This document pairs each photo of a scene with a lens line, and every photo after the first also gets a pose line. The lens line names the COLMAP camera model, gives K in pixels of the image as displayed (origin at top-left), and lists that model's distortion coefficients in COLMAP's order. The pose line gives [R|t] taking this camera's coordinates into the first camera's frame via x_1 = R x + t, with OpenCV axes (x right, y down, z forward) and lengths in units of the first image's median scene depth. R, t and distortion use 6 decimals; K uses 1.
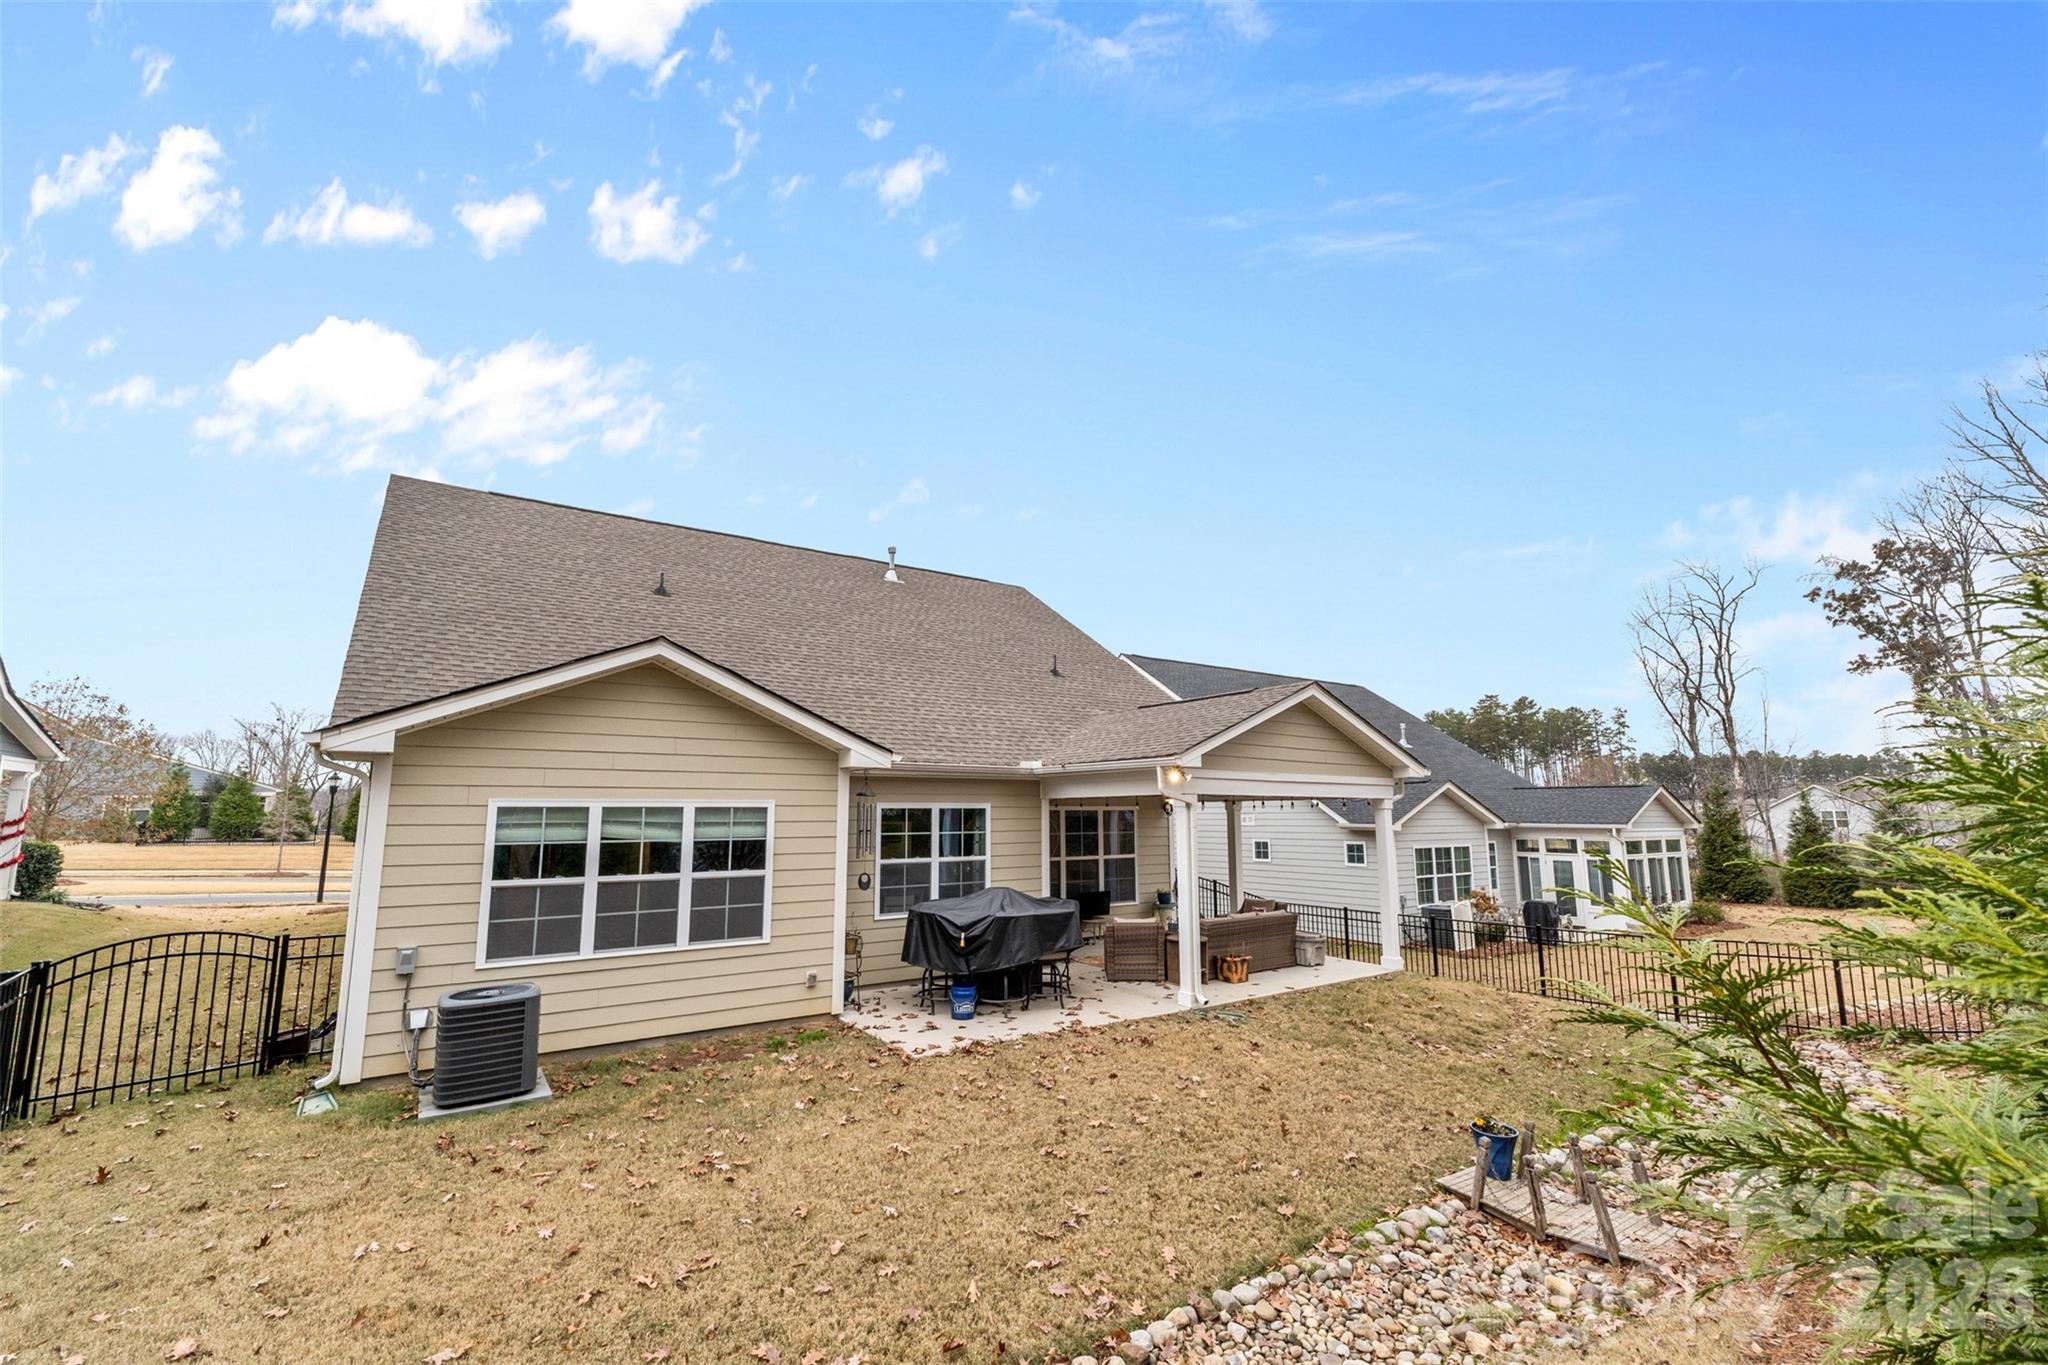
lens RADIAL K [[879.8, 0, 1009.1], [0, 879.8, 673.8], [0, 0, 1]] dist [0.004756, 0.000431]
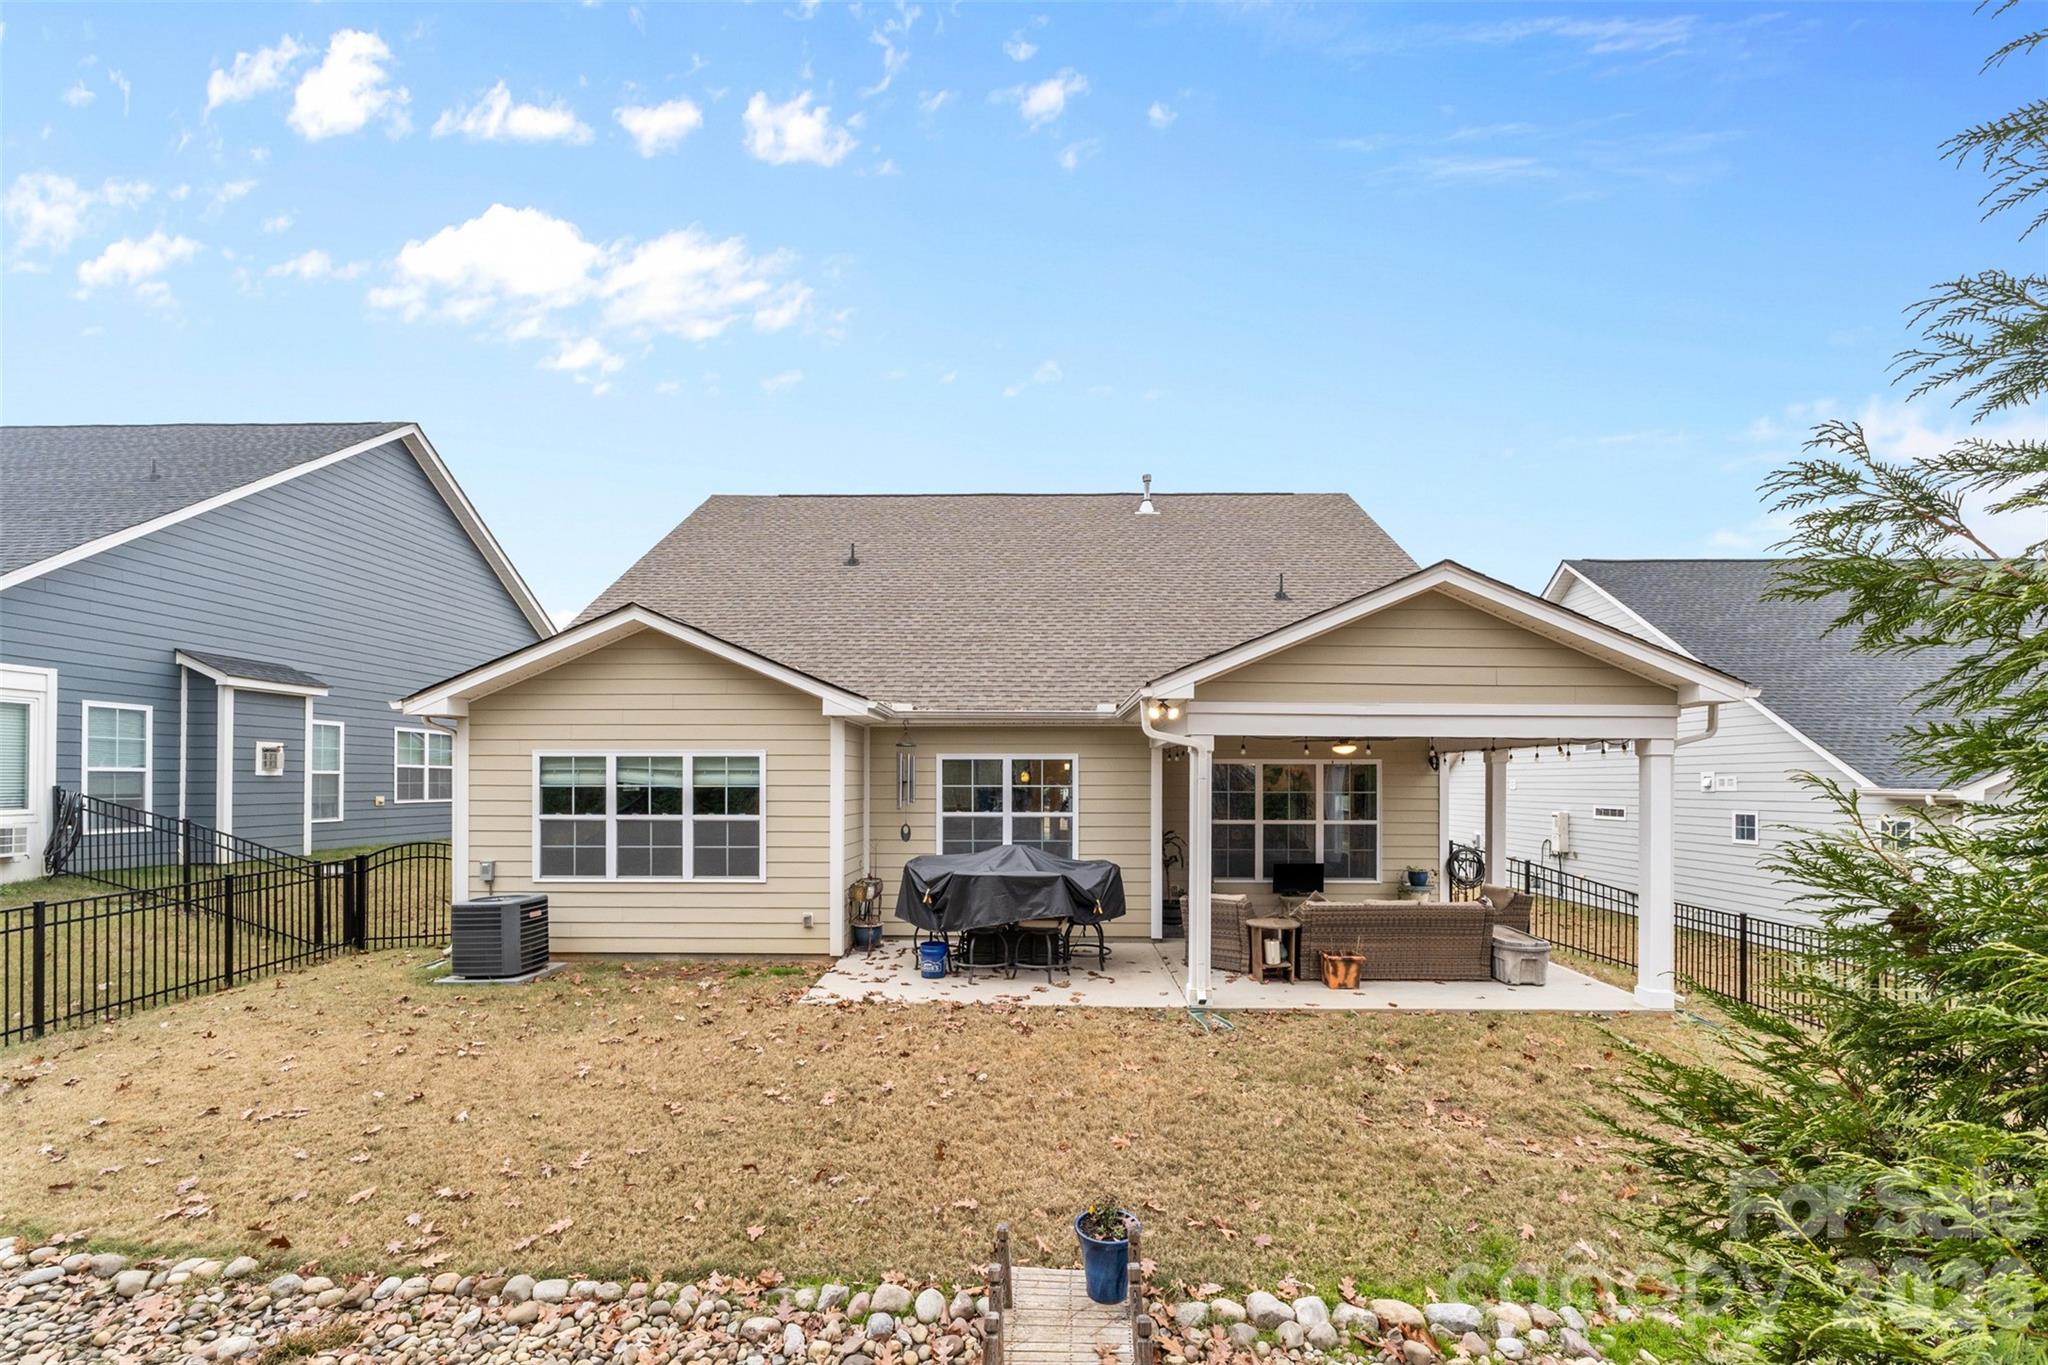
lens RADIAL K [[890.7, 0, 1017.9], [0, 890.7, 766.3], [0, 0, 1]] dist [0.007930, 0.000336]
pose [[0.807606, -0.004071, -0.589708, 0.612734], [0.087935, 0.989628, 0.113595, 0.071145], [0.583129, -0.143596, 0.799588, 0.338086]]
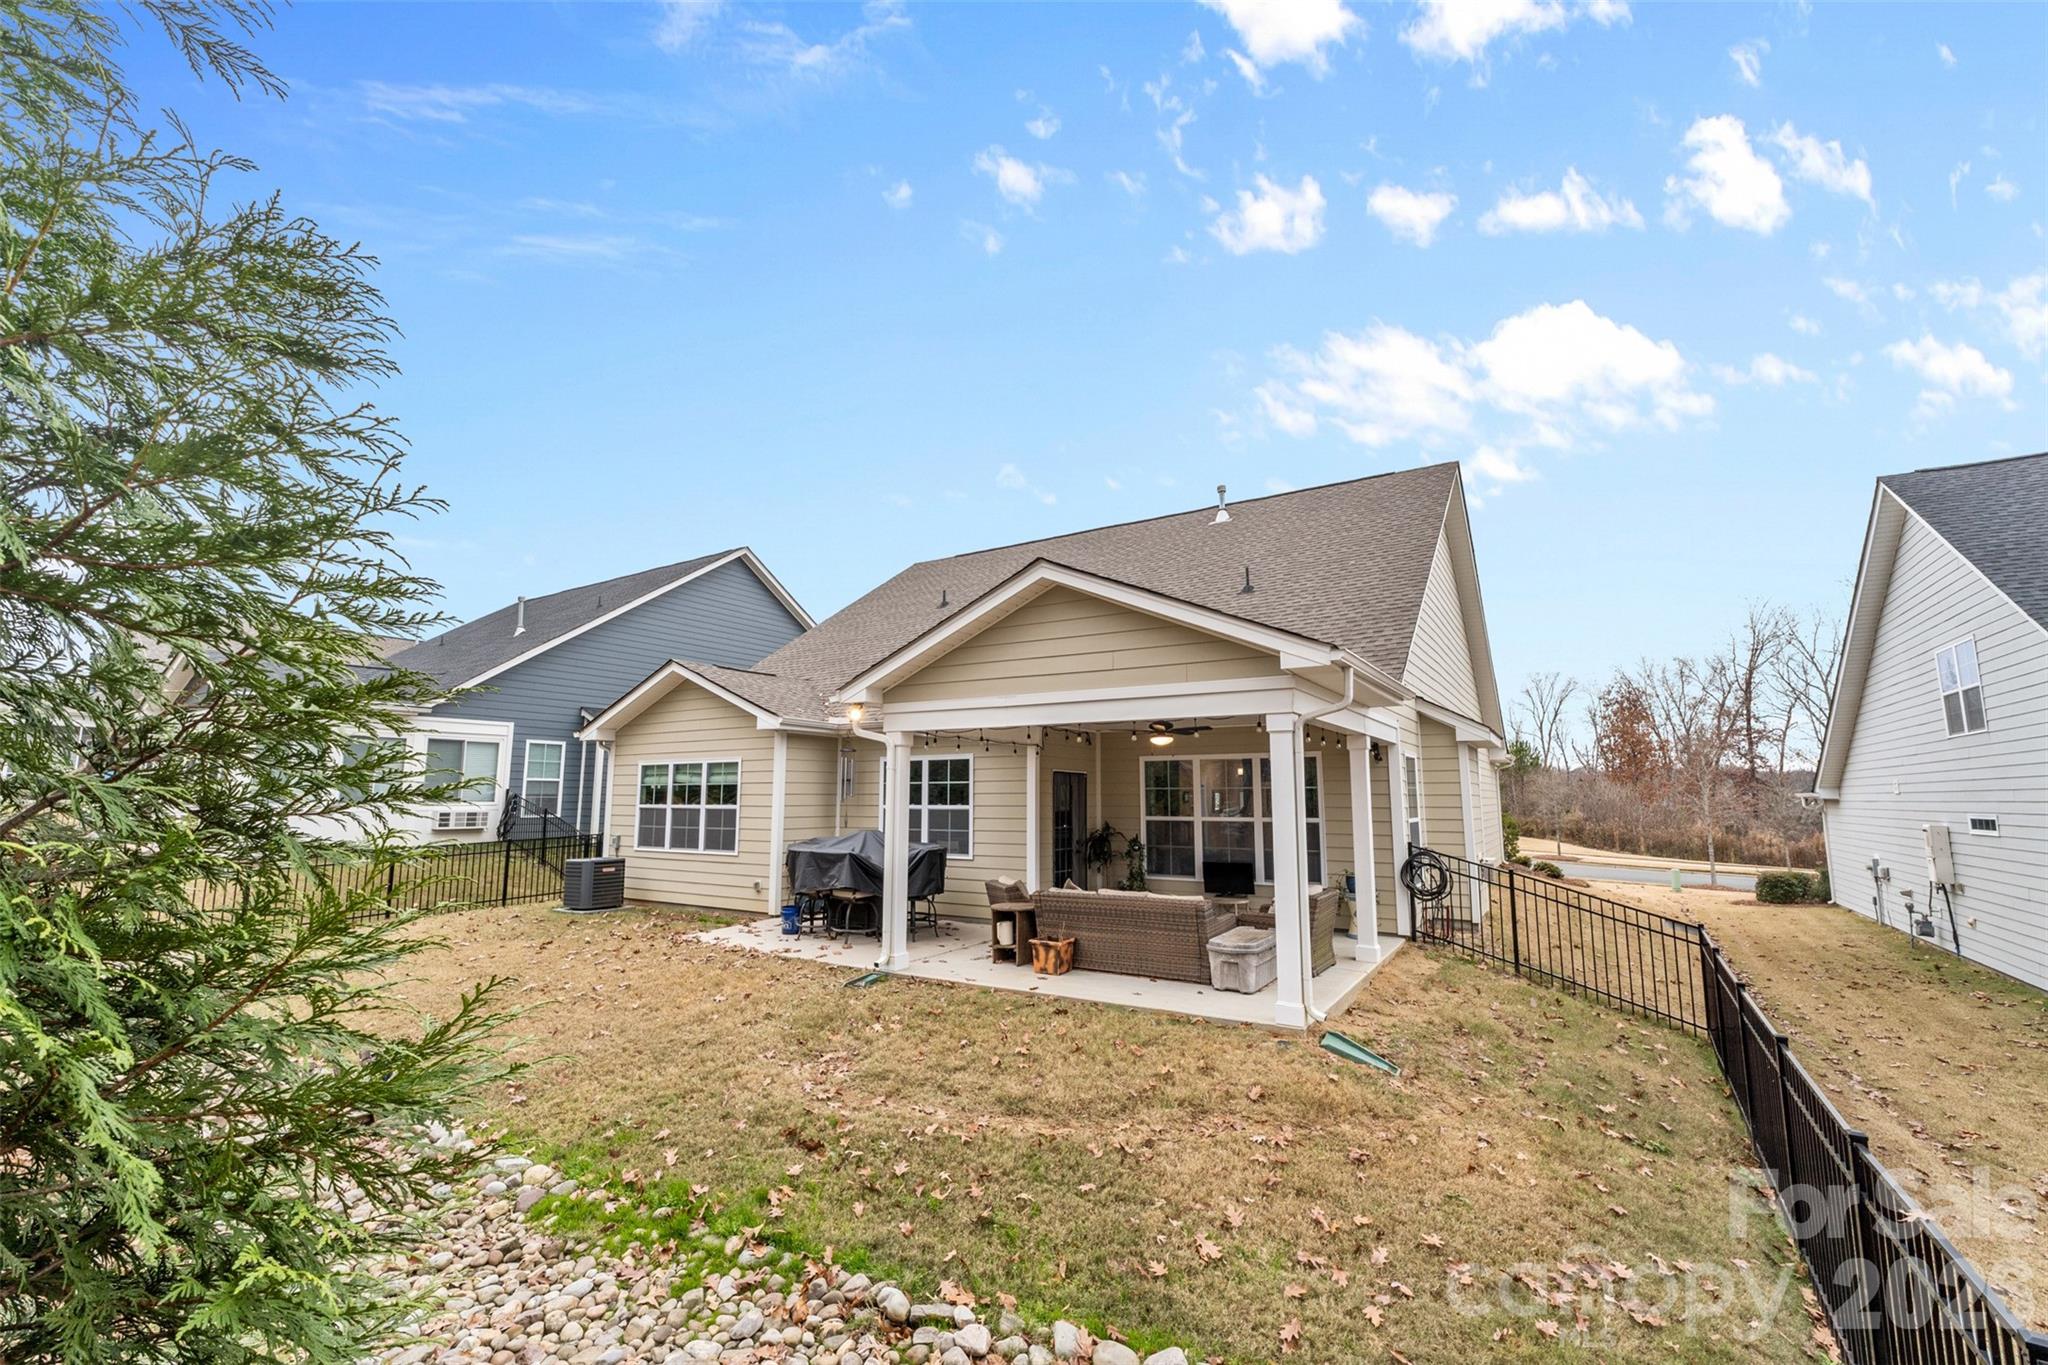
lens RADIAL K [[849.2, 0, 1018.2], [0, 849.2, 666.2], [0, 0, 1]] dist [0.000018, 0.000196]
pose [[0.381357, -0.138086, -0.914056, 1.212519], [0.144182, 0.985565, -0.088735, 0.191185], [0.913115, -0.097950, 0.395761, 0.904274]]
